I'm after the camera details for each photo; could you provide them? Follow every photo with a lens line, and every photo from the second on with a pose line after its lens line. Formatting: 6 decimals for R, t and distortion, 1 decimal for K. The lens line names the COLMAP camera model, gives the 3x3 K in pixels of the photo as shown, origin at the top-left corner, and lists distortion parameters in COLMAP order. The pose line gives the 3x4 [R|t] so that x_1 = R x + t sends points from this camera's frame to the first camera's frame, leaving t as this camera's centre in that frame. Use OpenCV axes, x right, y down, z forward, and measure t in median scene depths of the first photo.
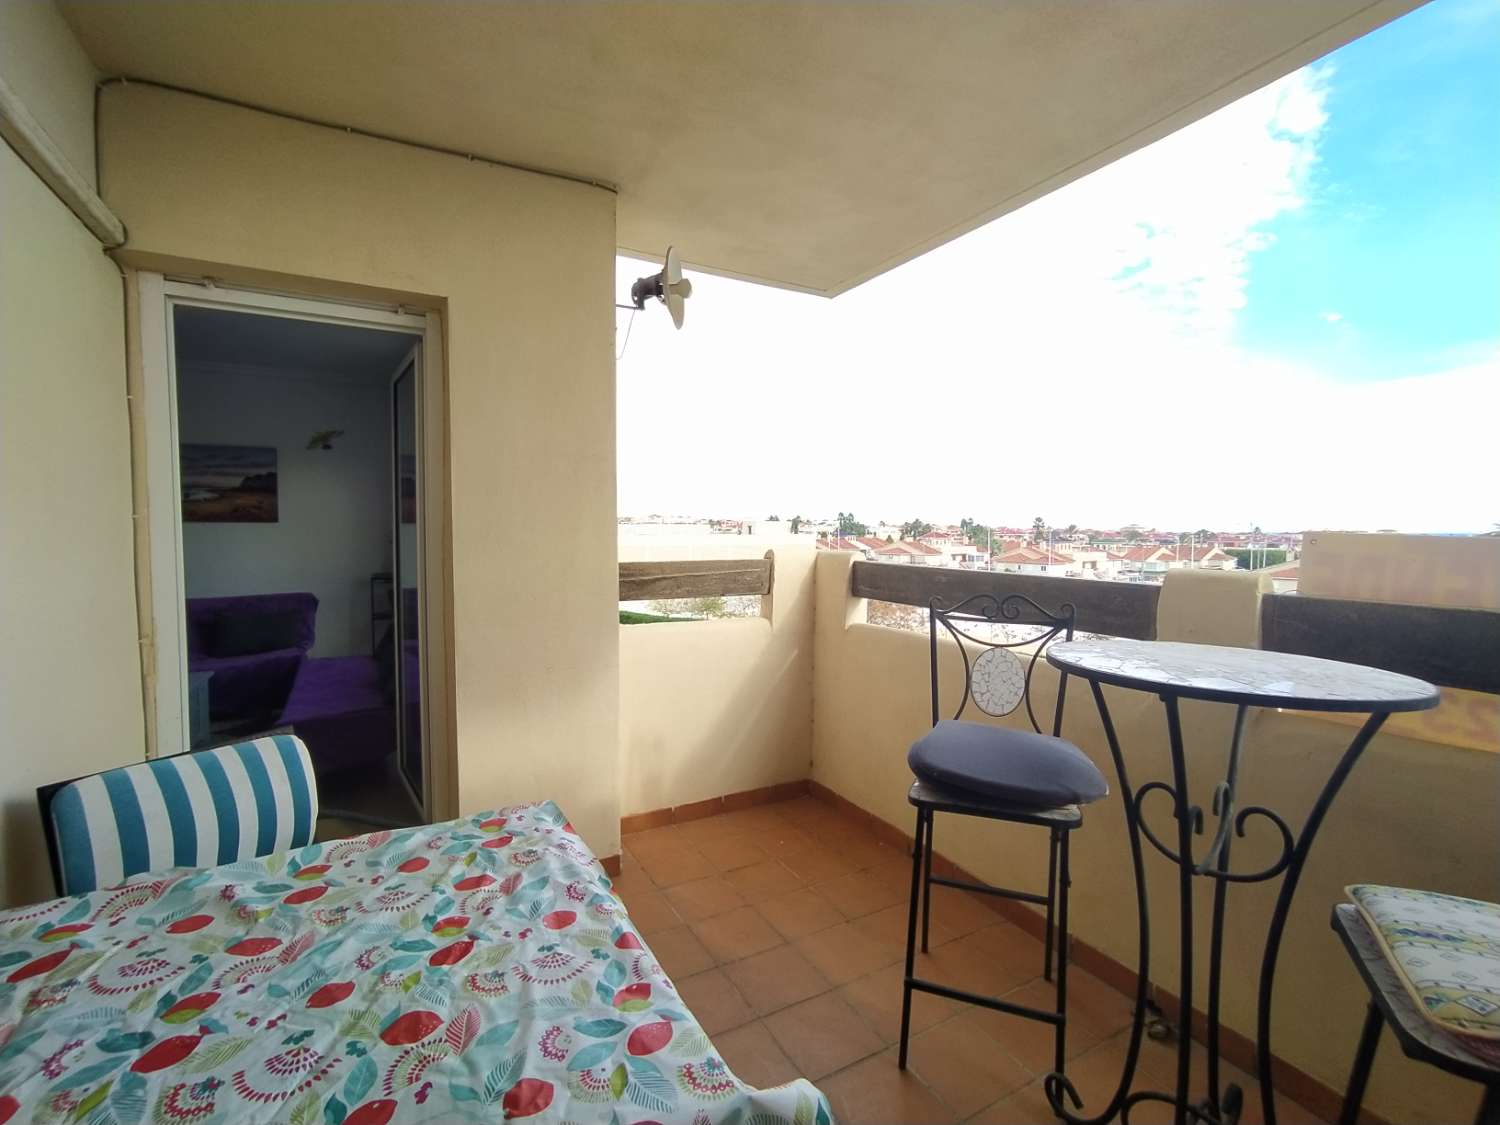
lens RADIAL K [[679.0, 0, 750.0], [0, 679.0, 562.5], [0, 0, 1]] dist [-0.024754, 0.014936]
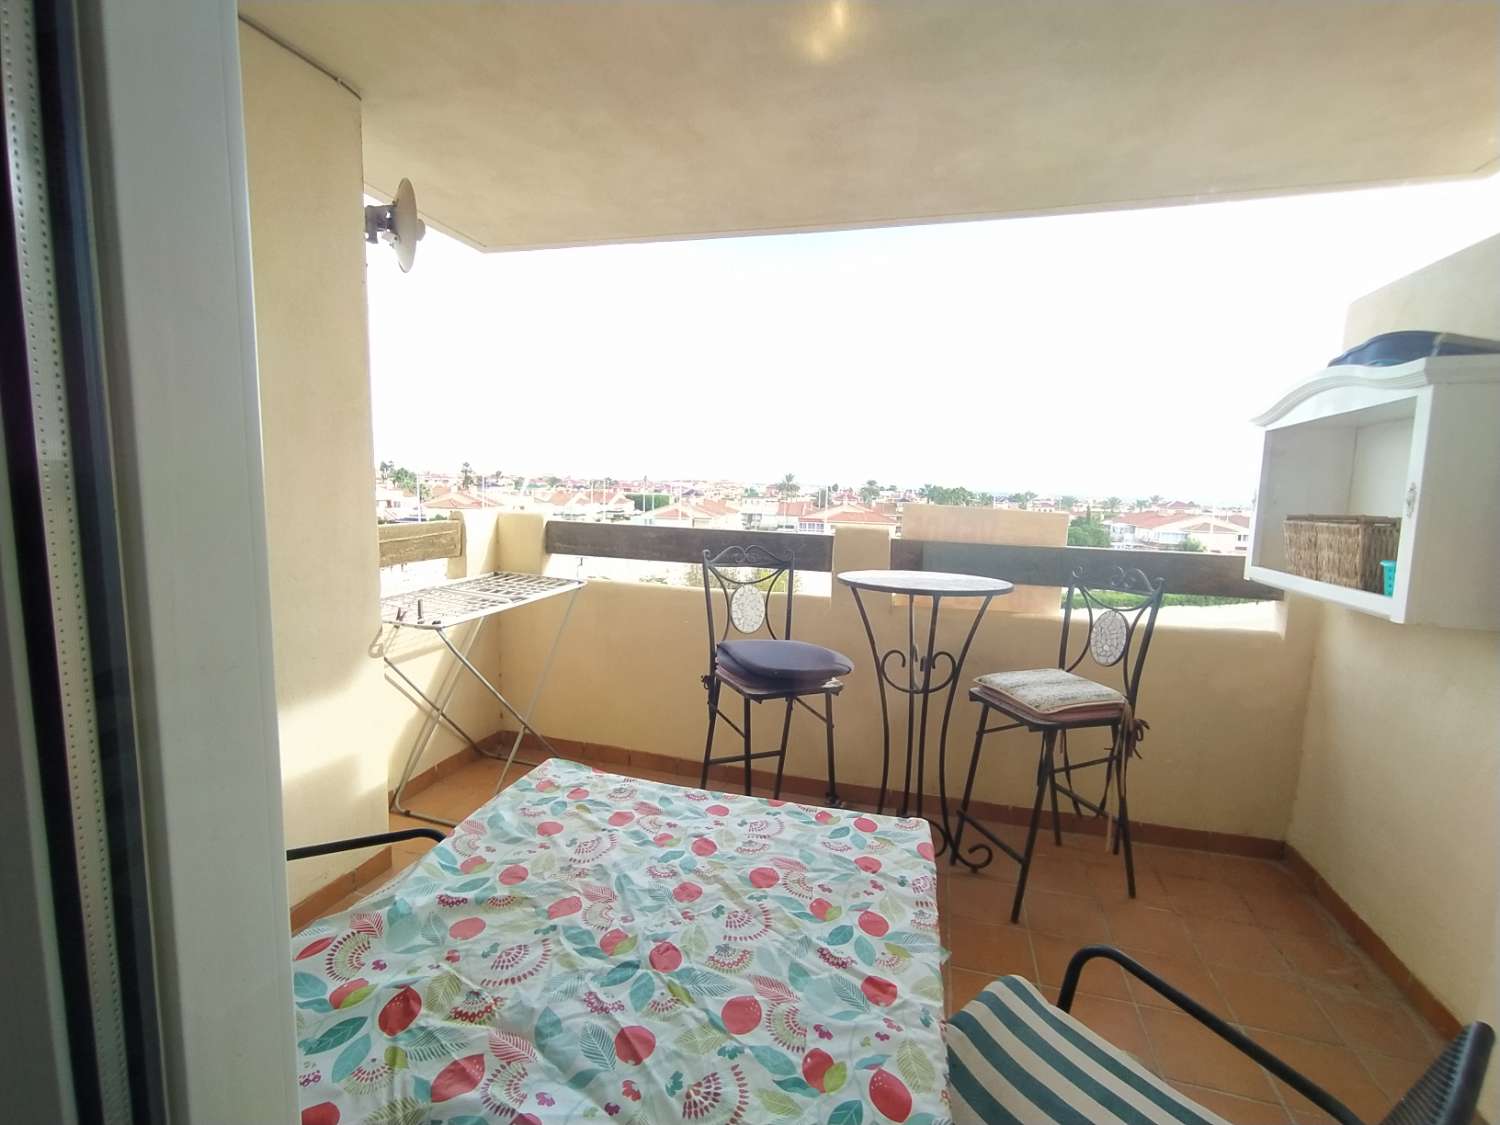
lens RADIAL K [[679.0, 0, 750.0], [0, 679.0, 562.5], [0, 0, 1]] dist [-0.024754, 0.014936]
pose [[0.704351, -0.067502, 0.706635, -0.985894], [0.009753, 0.996295, 0.085451, -0.063101], [-0.709785, -0.053296, 0.702400, 0.033692]]
